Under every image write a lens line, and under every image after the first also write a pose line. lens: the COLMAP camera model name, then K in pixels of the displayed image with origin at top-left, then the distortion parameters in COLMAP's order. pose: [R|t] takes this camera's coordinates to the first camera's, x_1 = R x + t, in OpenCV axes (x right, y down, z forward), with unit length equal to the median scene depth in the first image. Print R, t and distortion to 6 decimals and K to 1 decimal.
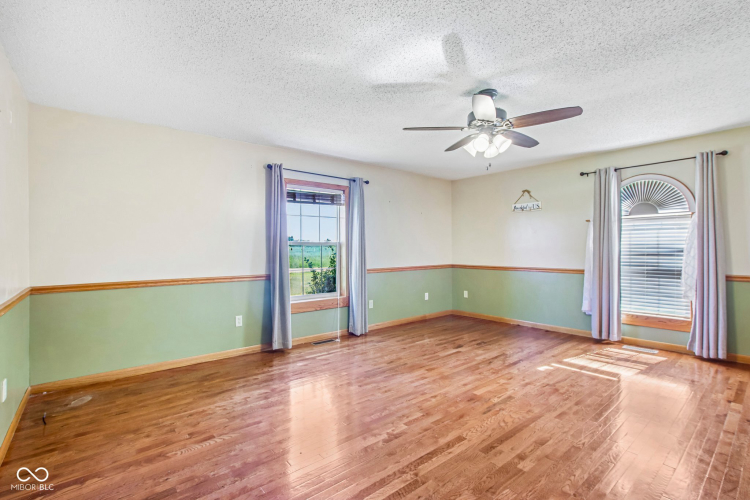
lens RADIAL K [[353.0, 0, 375.0], [0, 353.0, 251.7], [0, 0, 1]] dist [-0.003897, 0.001705]
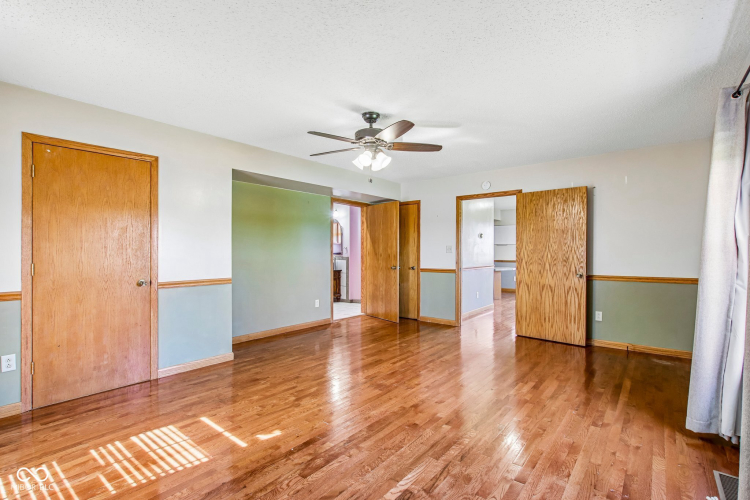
lens RADIAL K [[353.0, 0, 377.1], [0, 353.0, 250.3], [0, 0, 1]] dist [-0.003897, 0.001705]
pose [[-0.980395, 0.001437, -0.197035, 0.499183], [0.000515, 0.999989, 0.004728, -0.018827], [0.197040, 0.004534, -0.980385, 2.021824]]
